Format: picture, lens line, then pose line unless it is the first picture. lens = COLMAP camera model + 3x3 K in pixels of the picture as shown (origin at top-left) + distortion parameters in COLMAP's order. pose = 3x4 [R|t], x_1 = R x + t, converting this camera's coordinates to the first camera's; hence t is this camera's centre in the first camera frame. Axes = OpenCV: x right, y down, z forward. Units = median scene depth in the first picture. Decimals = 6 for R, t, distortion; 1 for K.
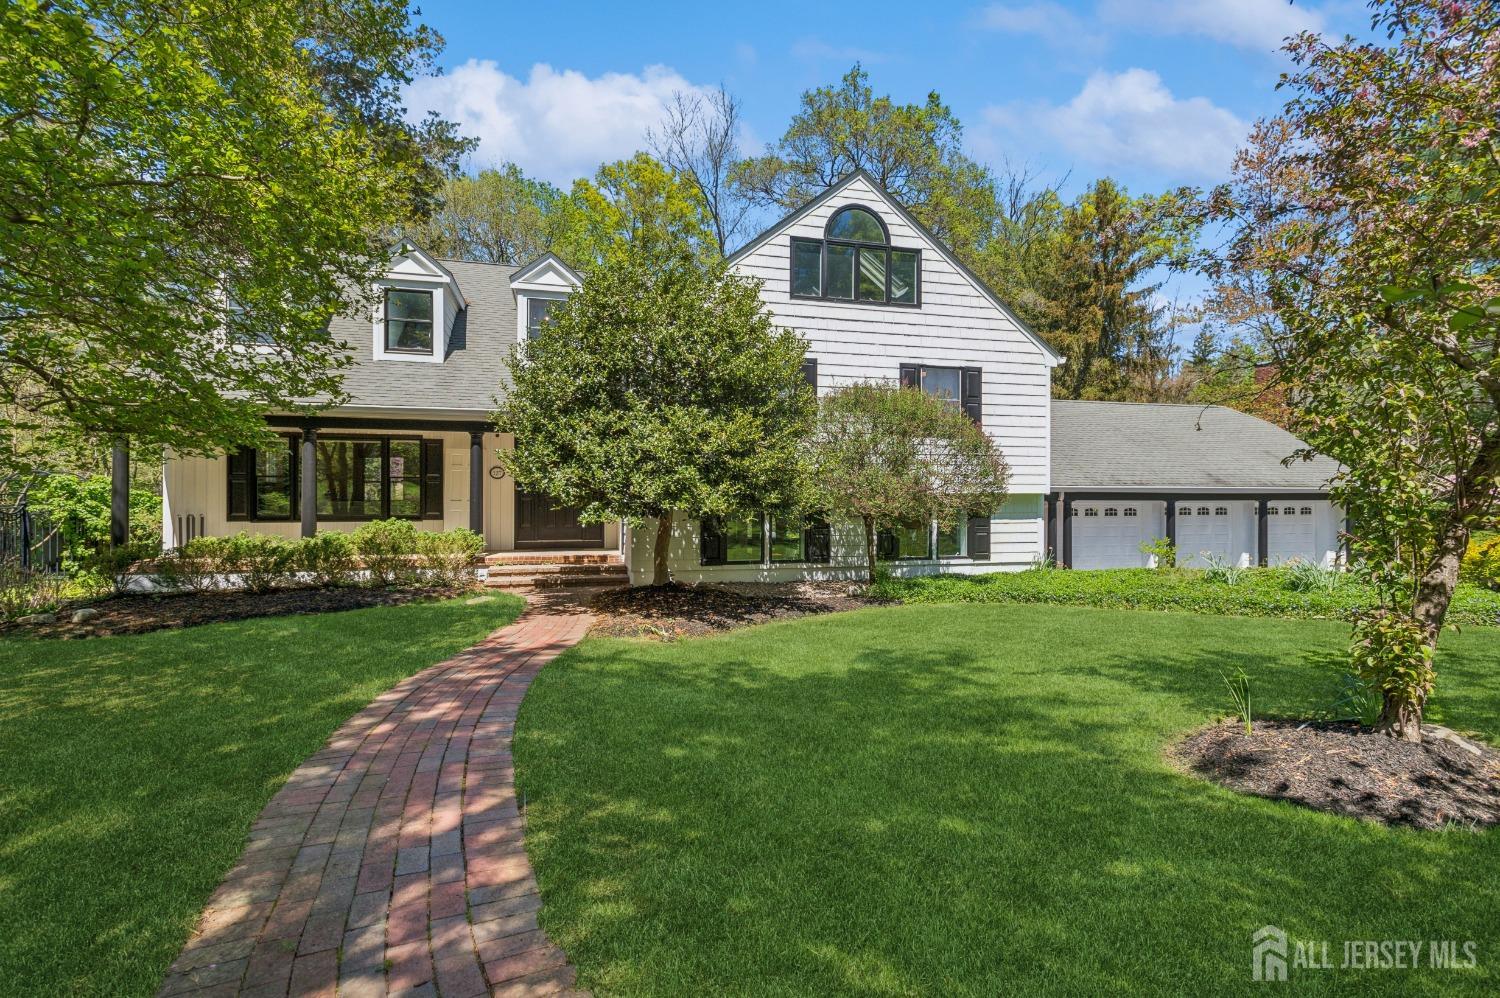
lens RADIAL K [[730.5, 0, 746.9], [0, 730.5, 498.2], [0, 0, 1]] dist [0.002958, -0.001211]
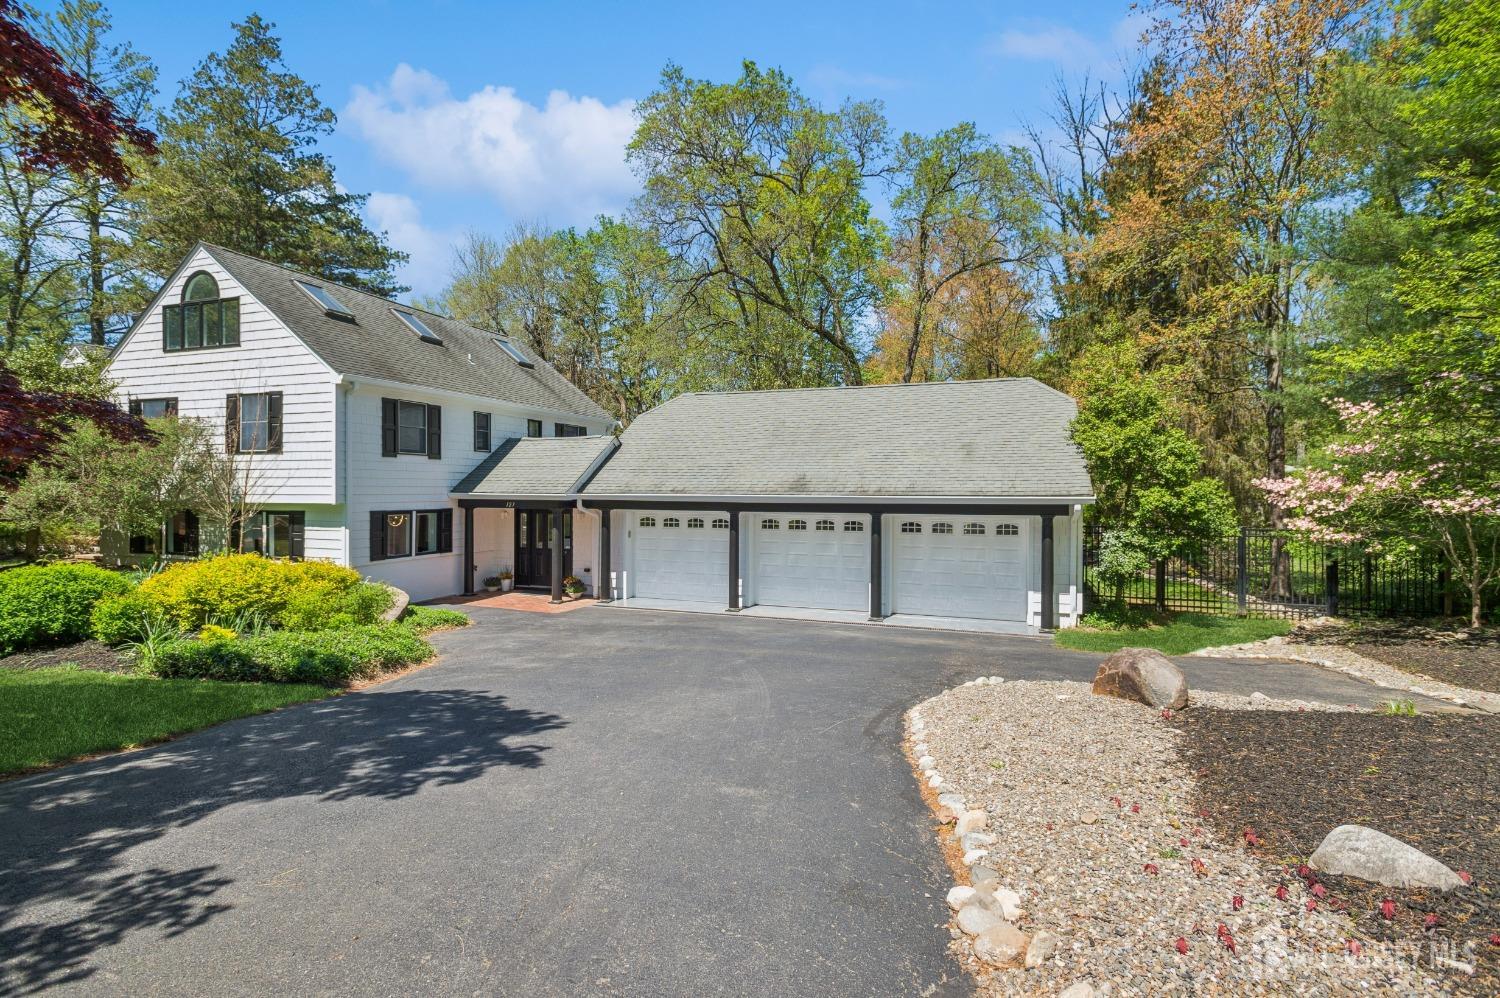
lens RADIAL K [[730.5, 0, 746.9], [0, 730.5, 498.0], [0, 0, 1]] dist [0.002958, -0.001211]
pose [[0.821591, 0.004152, -0.570062, 1.562578], [-0.002377, 0.999990, 0.003858, -0.020475], [0.570072, -0.001815, 0.821593, 0.486628]]
